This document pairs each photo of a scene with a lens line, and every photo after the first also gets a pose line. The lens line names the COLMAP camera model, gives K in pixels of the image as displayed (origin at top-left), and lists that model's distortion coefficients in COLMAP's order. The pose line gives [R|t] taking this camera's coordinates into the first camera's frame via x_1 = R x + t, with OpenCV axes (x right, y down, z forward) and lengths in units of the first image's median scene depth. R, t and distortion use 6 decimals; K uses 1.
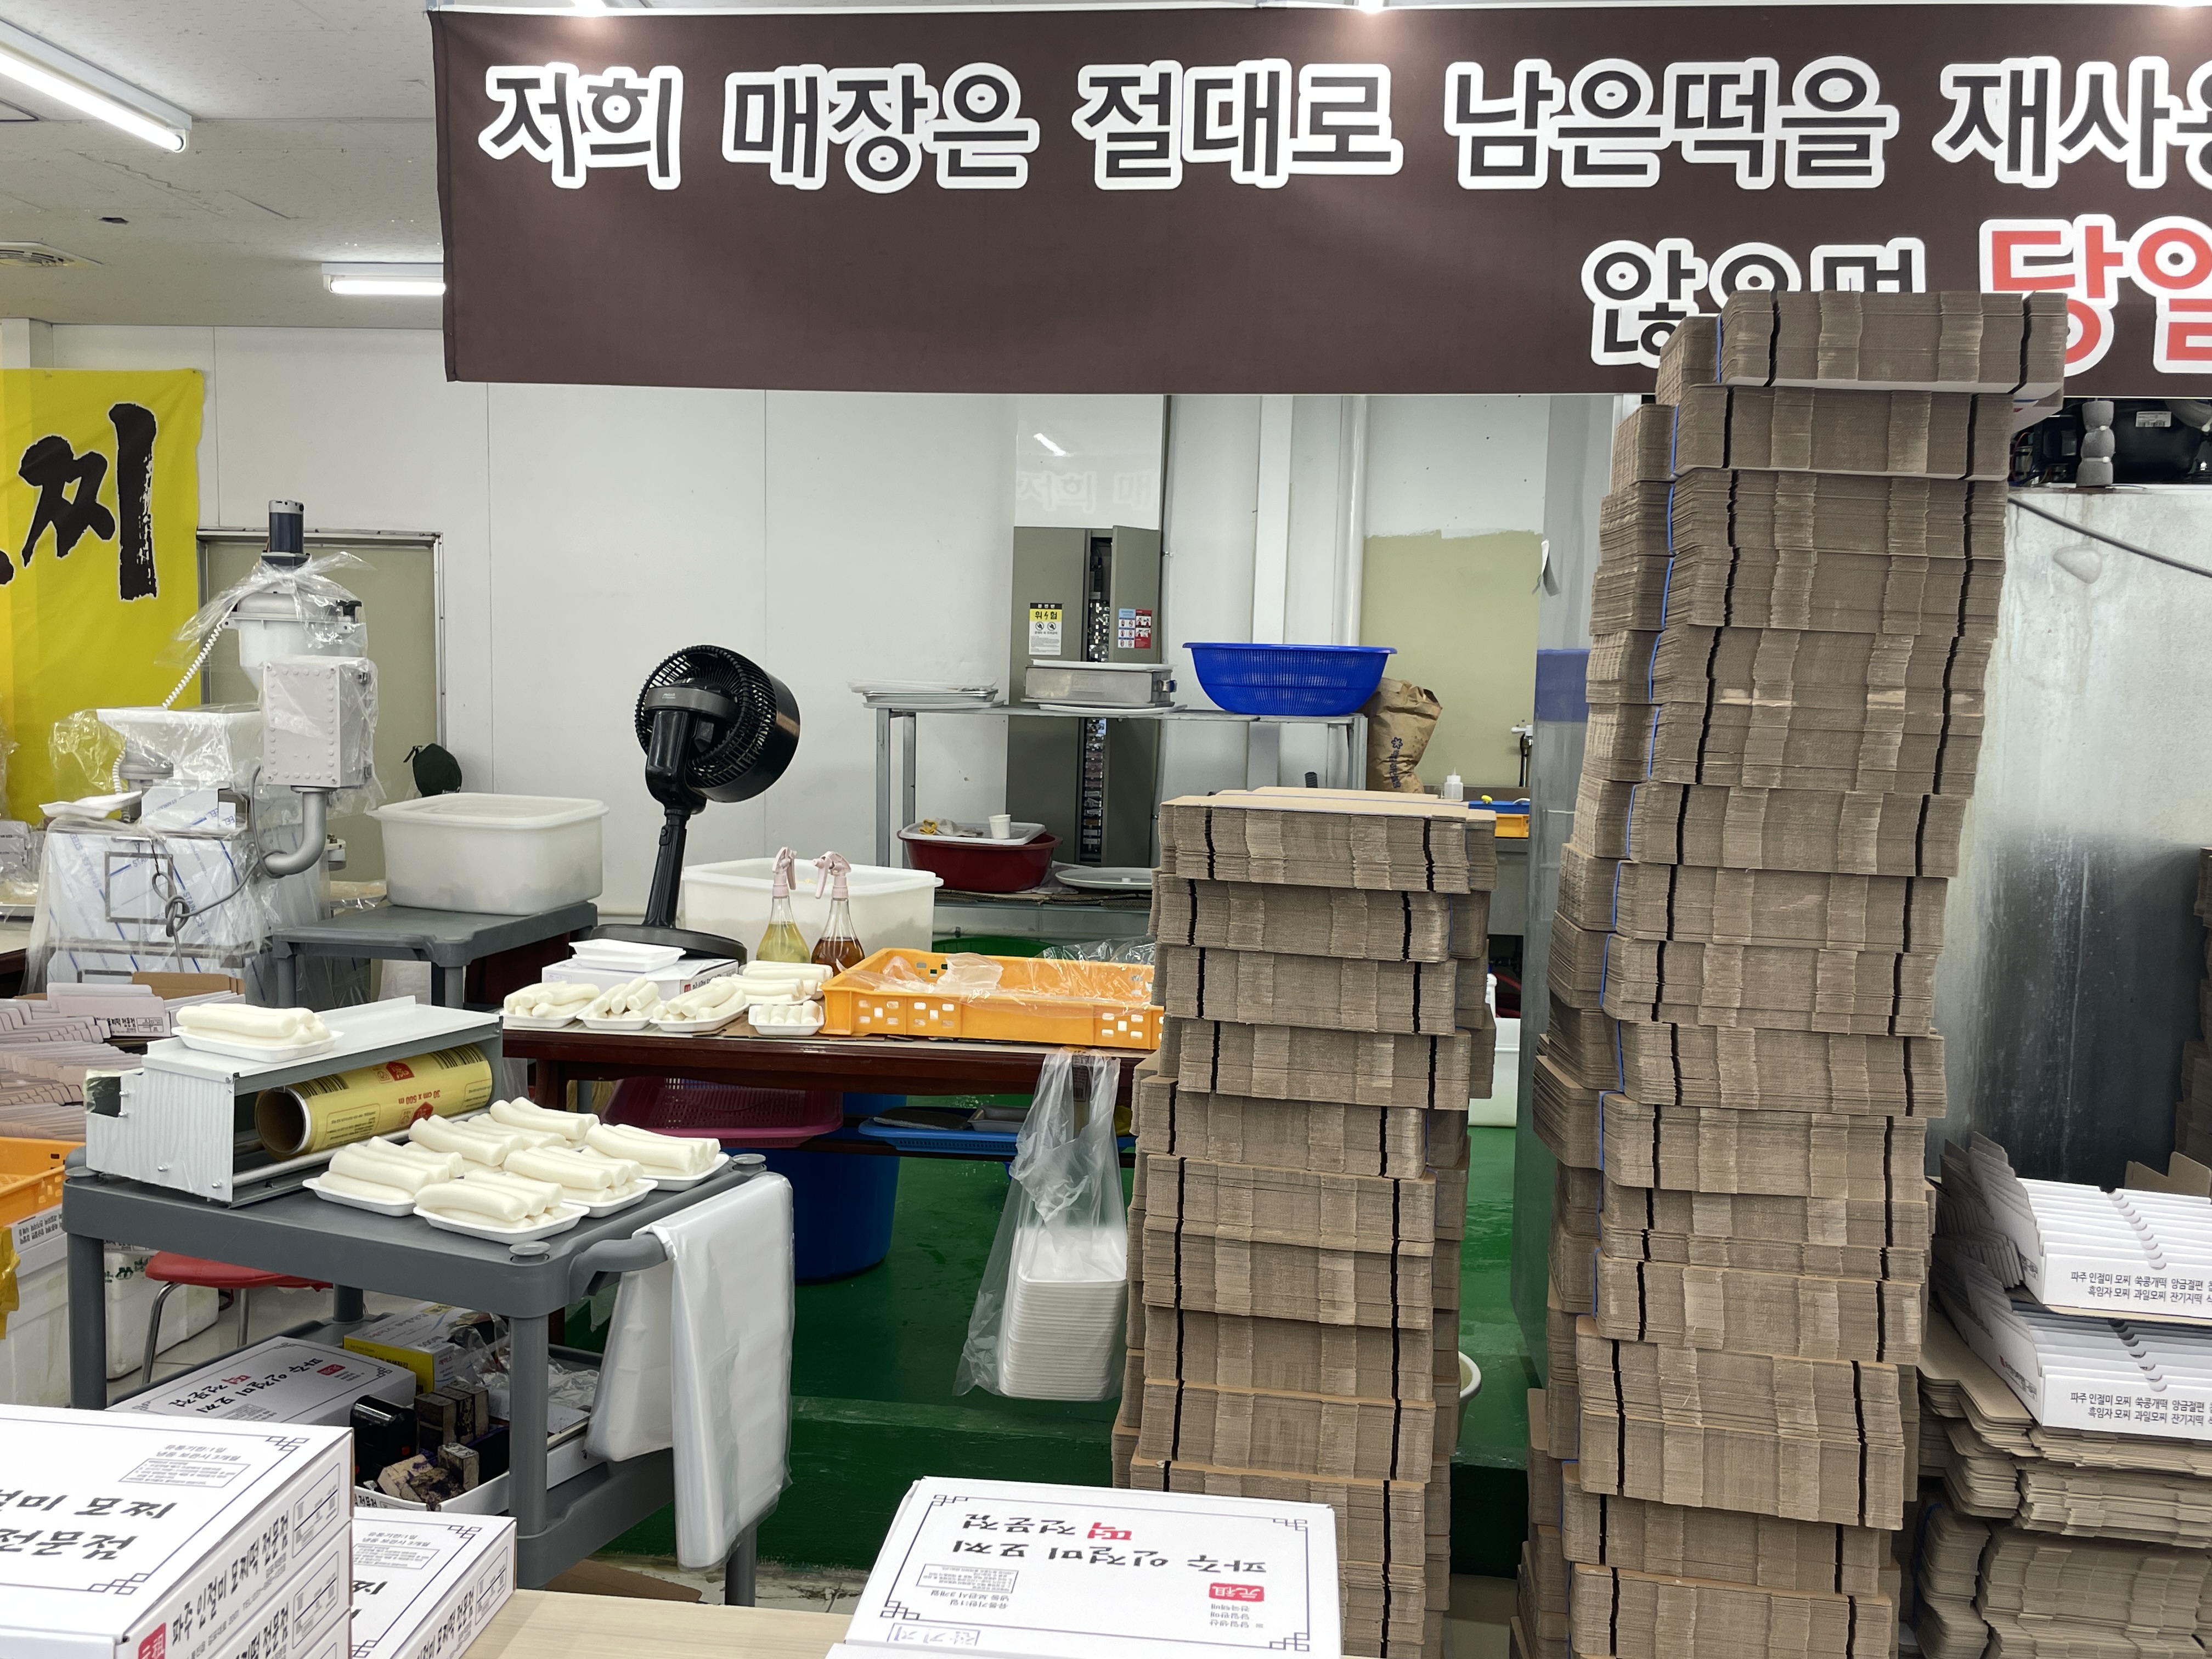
lens RADIAL K [[1930.4, 0, 1098.6], [0, 1930.4, 831.0], [0, 0, 1]] dist [0.035819, -0.012217]
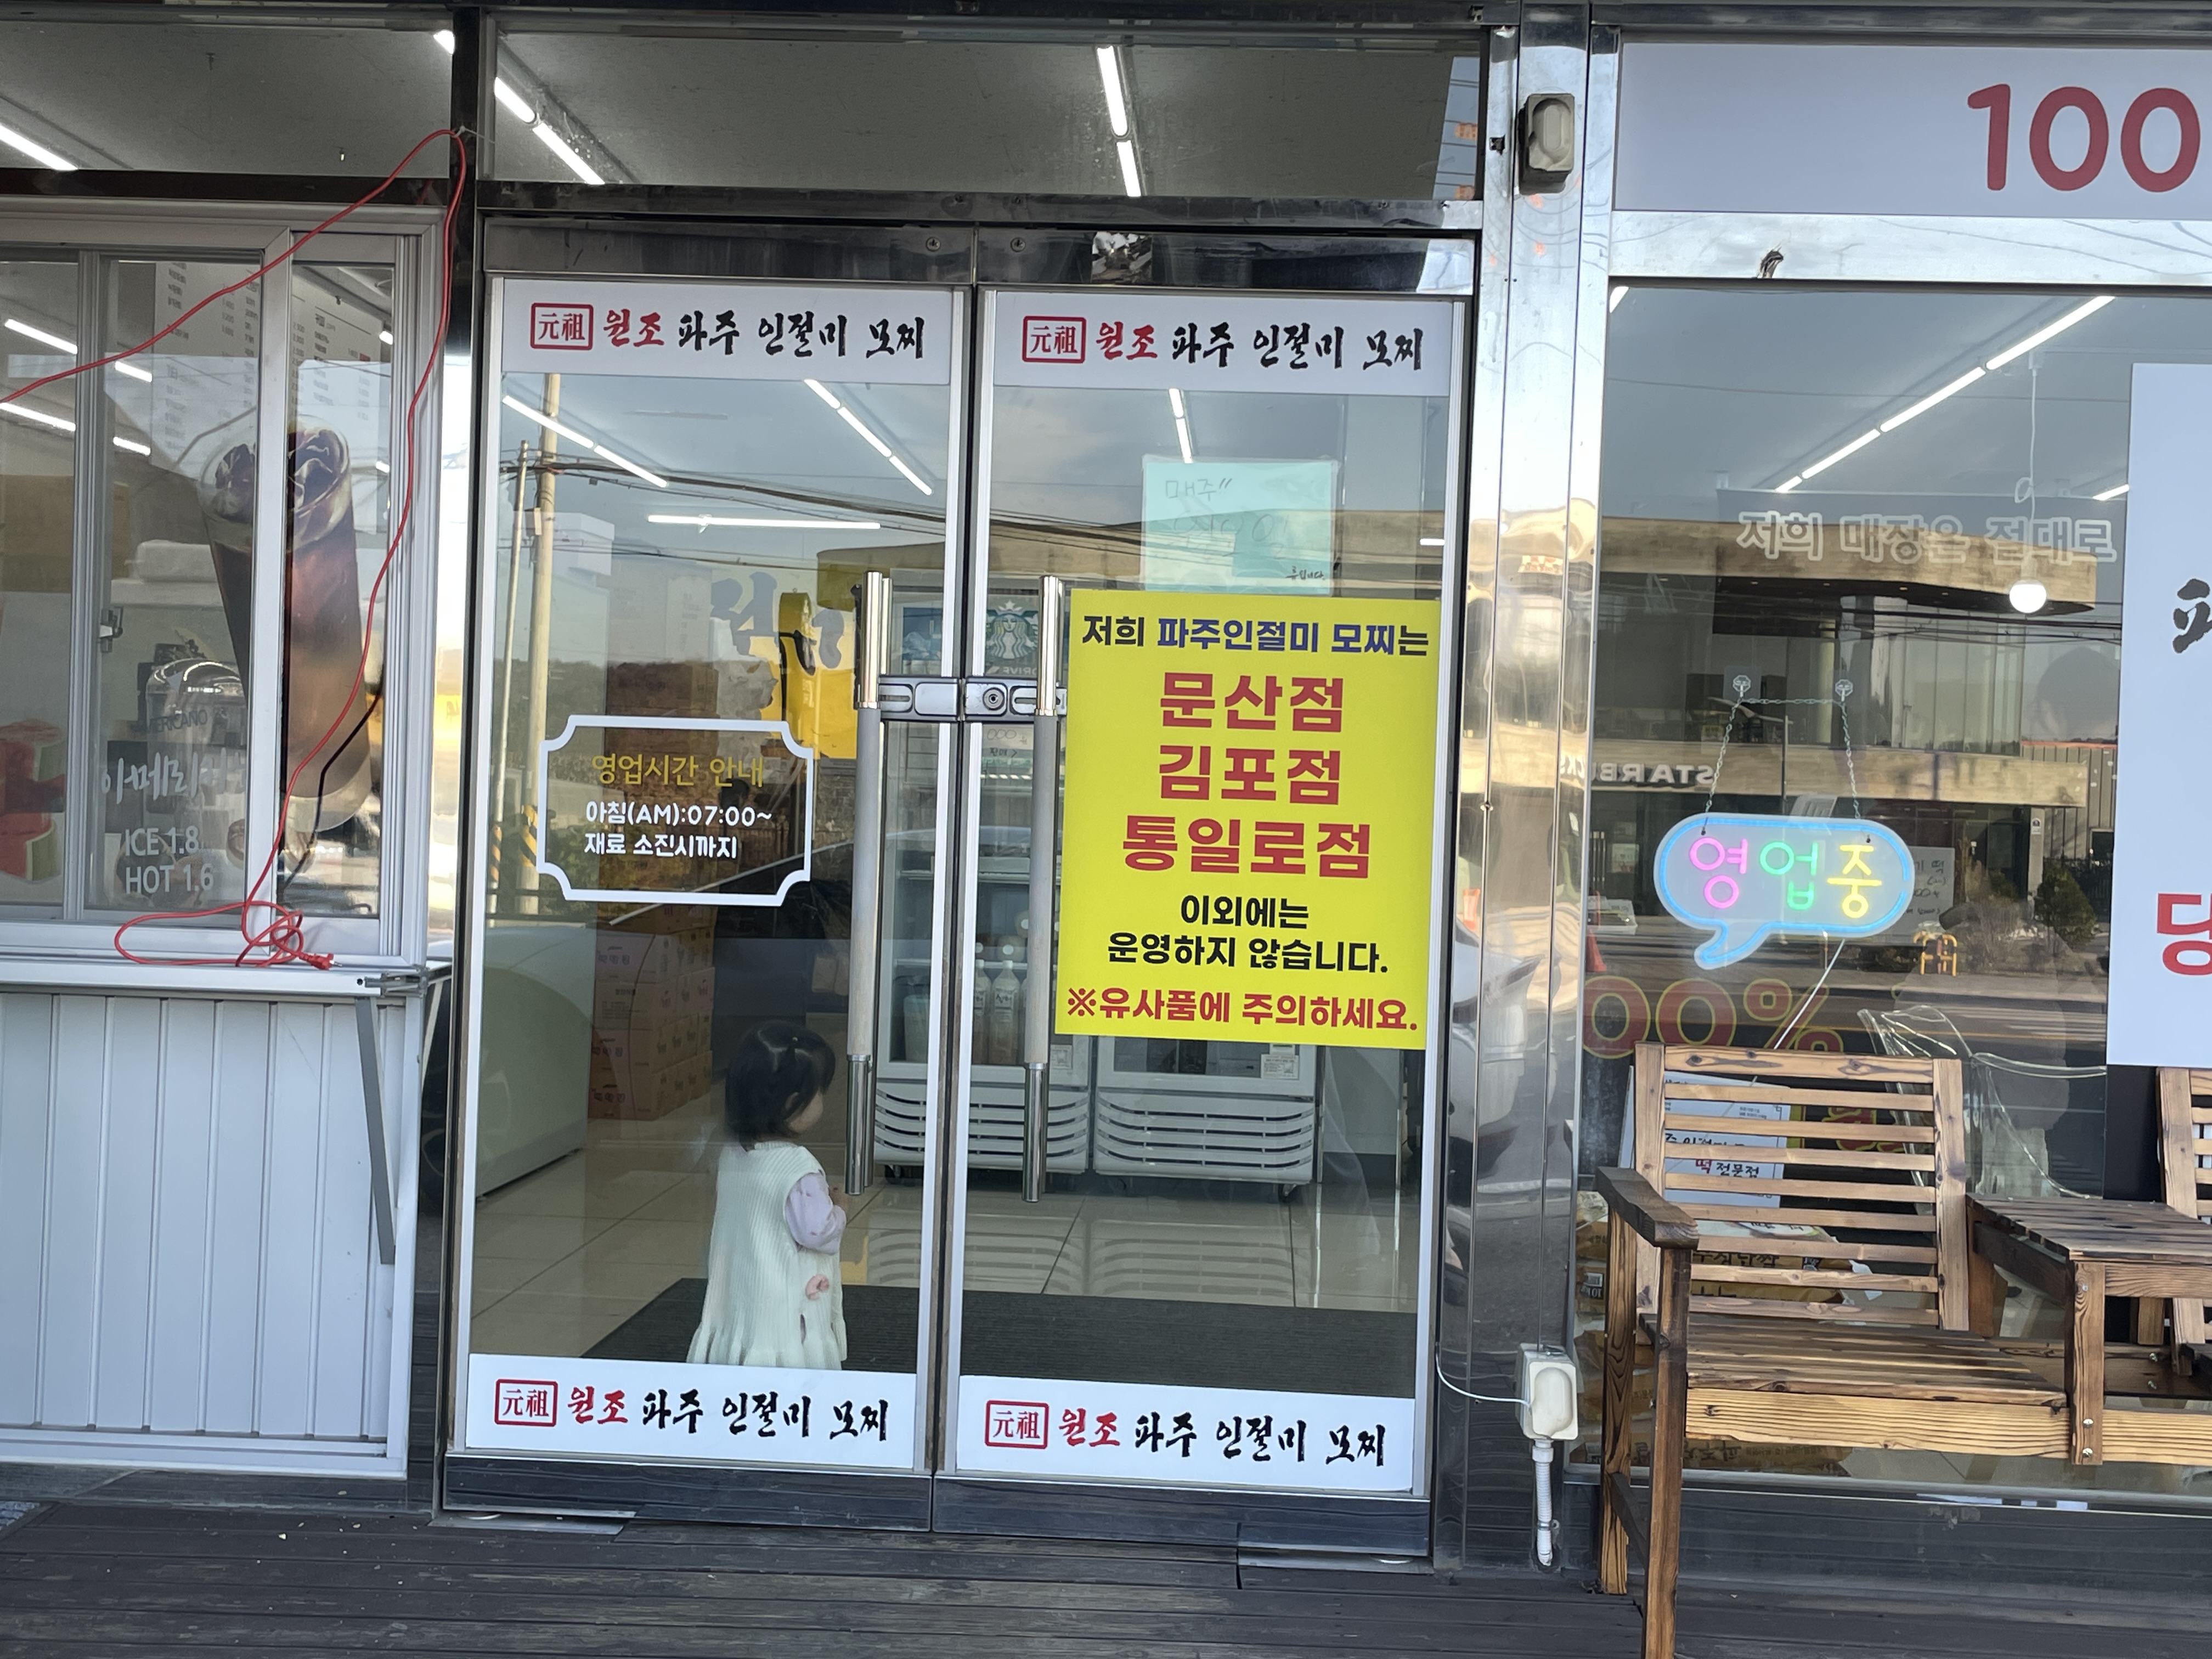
lens RADIAL K [[2458.4, 0, 1101.1], [0, 2458.4, 841.2], [0, 0, 1]] dist [0.030000, 0.000000]
pose [[0.999473, 0.005089, 0.032048, -1.269039], [-0.002952, 0.997791, -0.066371, 0.251140], [-0.032315, 0.066241, 0.997280, -2.168430]]
